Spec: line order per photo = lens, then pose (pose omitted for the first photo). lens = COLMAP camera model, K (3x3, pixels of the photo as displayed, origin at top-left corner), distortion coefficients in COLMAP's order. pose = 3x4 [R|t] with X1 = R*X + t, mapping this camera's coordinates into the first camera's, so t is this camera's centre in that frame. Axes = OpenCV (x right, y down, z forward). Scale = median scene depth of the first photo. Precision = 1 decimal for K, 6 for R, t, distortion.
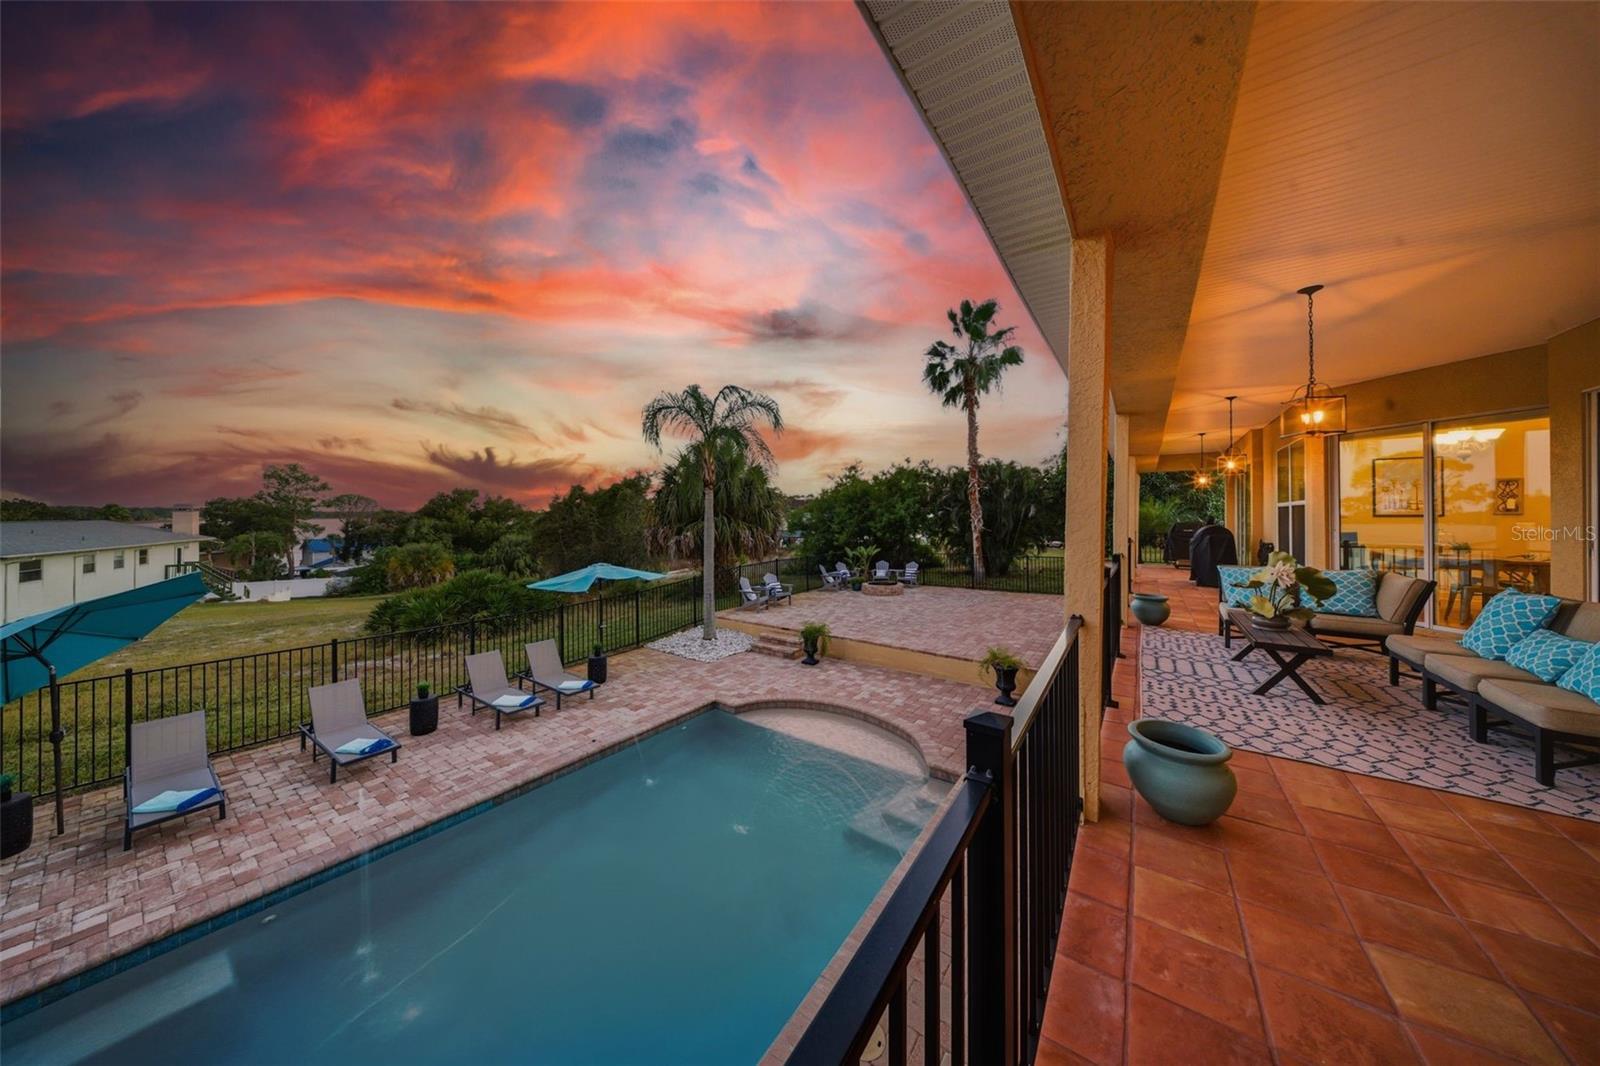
lens RADIAL K [[476.4, 0, 801.5], [0, 476.4, 520.4], [0, 0, 1]] dist [-0.003937, 0.000299]
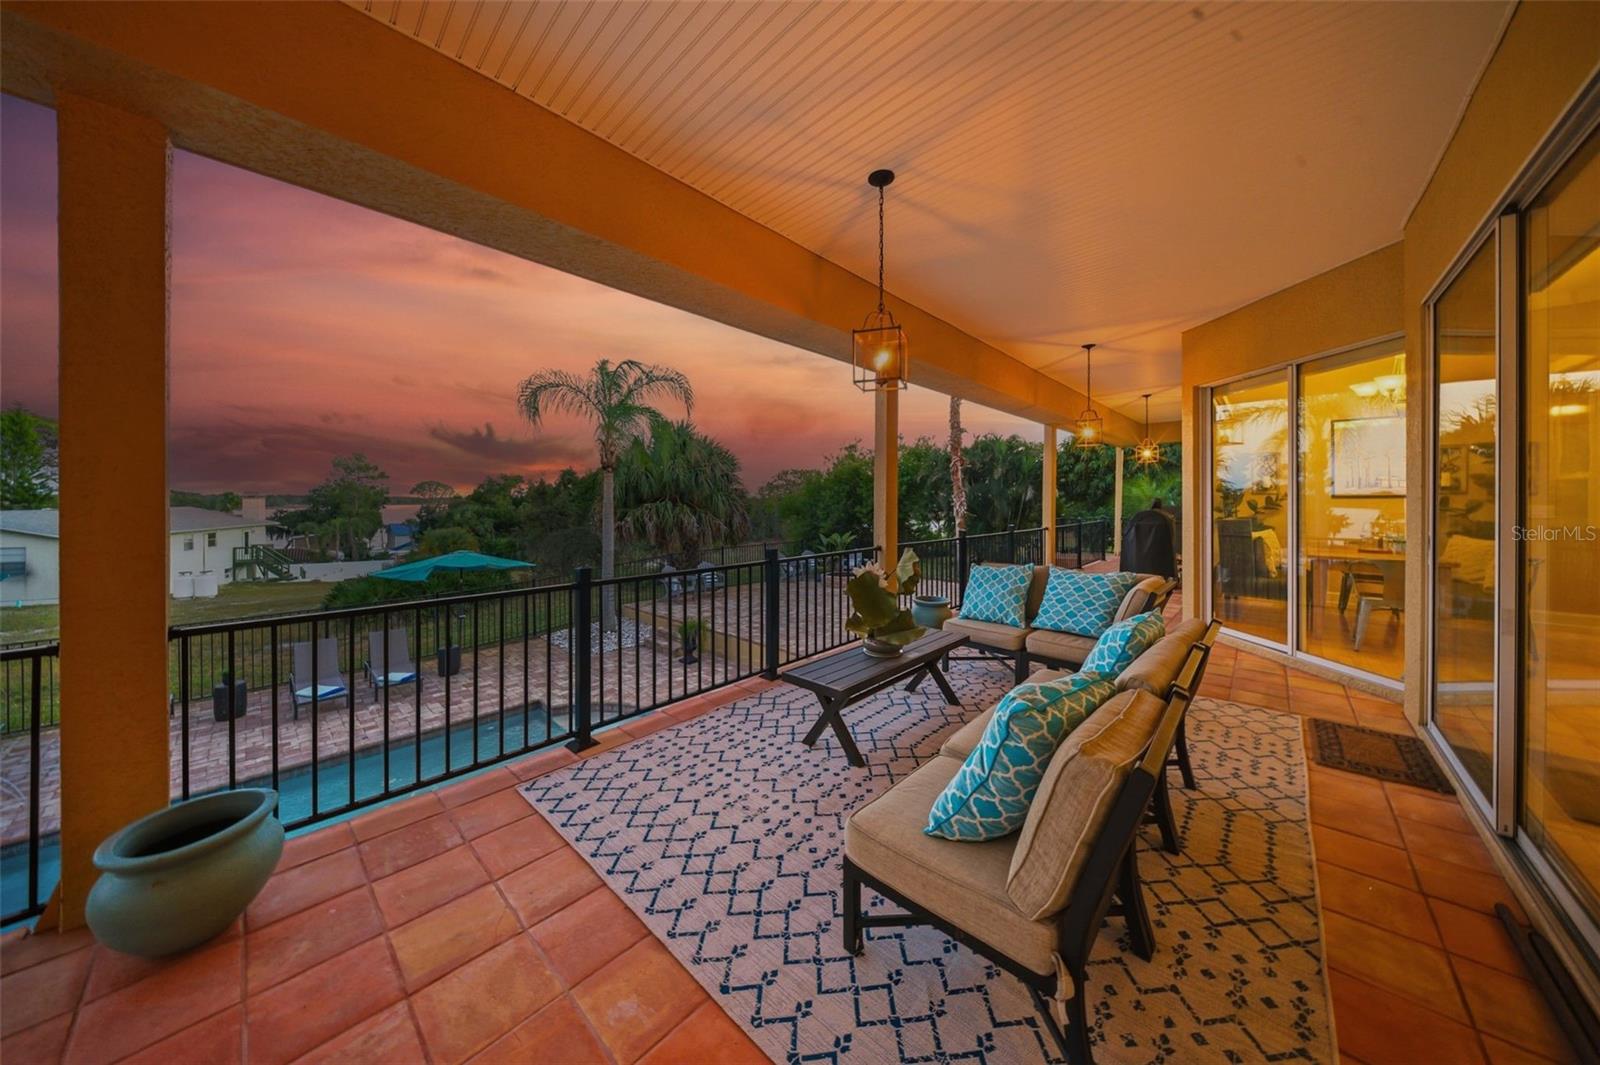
lens RADIAL K [[501.9, 0, 787.3], [0, 501.9, 506.5], [0, 0, 1]] dist [-0.000583, -0.000325]
pose [[0.990308, -0.003484, -0.138847, 0.118000], [0.004035, 0.999985, 0.003687, -0.000090], [0.138832, -0.004211, 0.990307, 0.027140]]
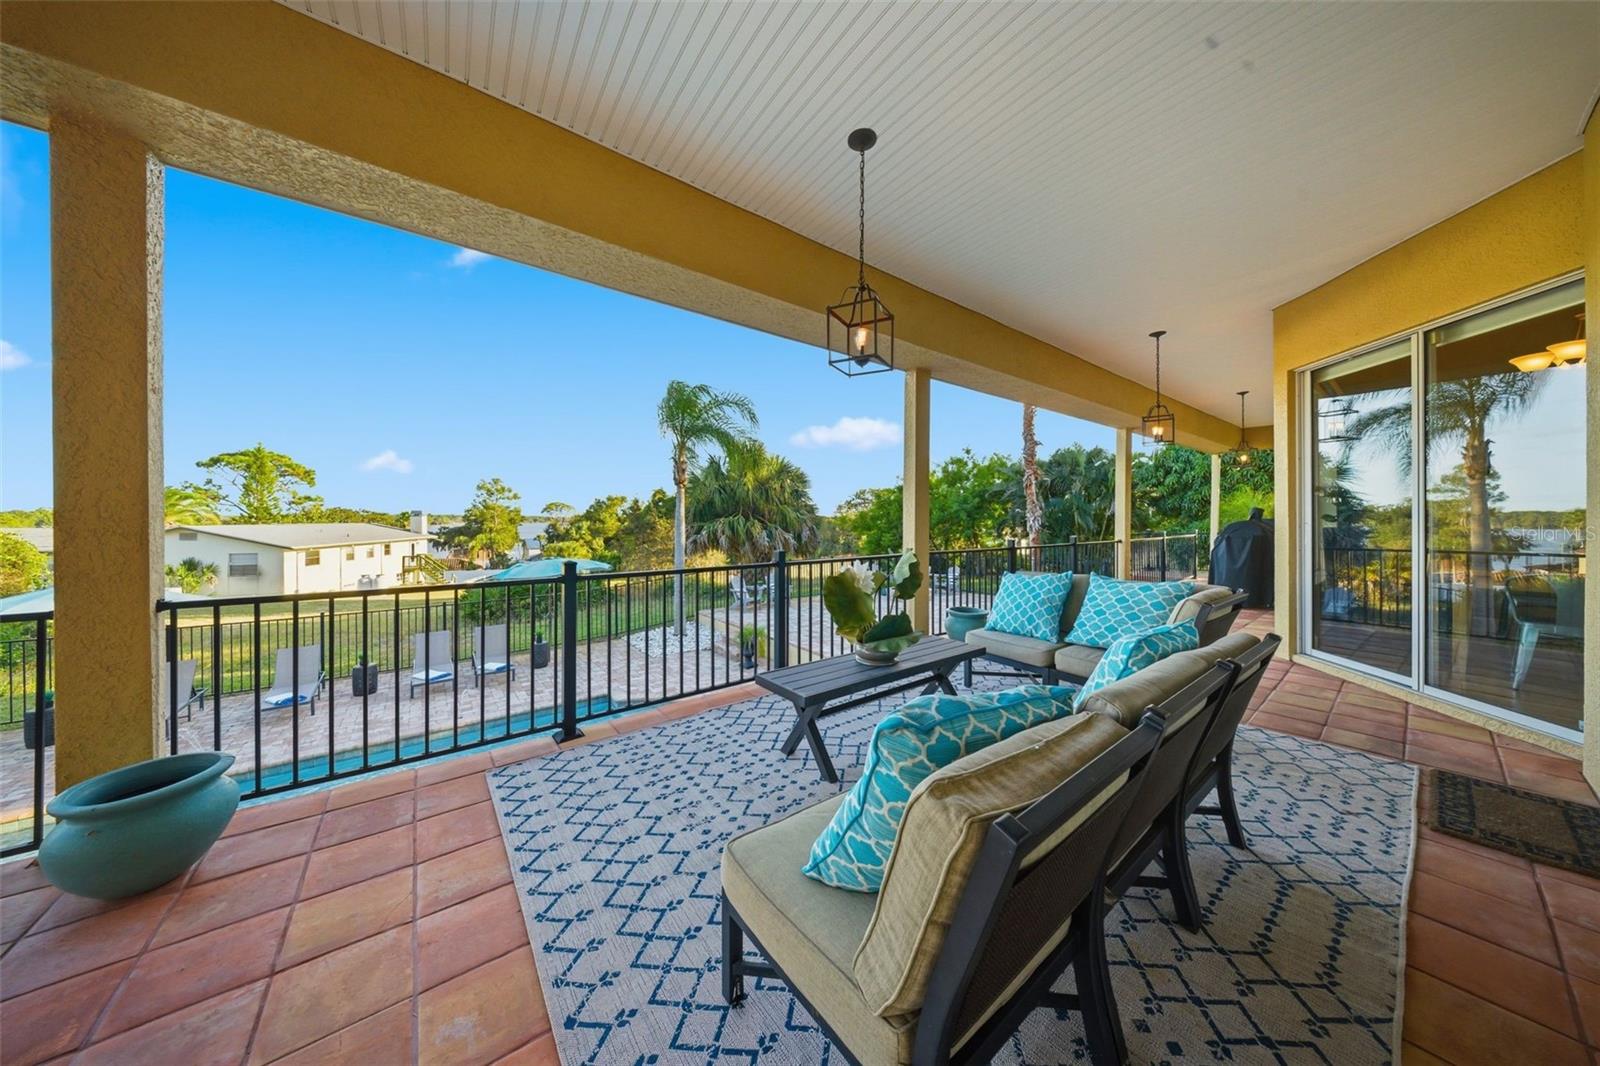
lens RADIAL K [[476.4, 0, 789.1], [0, 476.4, 523.7], [0, 0, 1]] dist [-0.003937, 0.000299]
pose [[0.954954, -0.002271, -0.296744, 0.132994], [0.002950, 0.999994, 0.001840, 0.003945], [0.296738, -0.002632, 0.954955, 0.039850]]
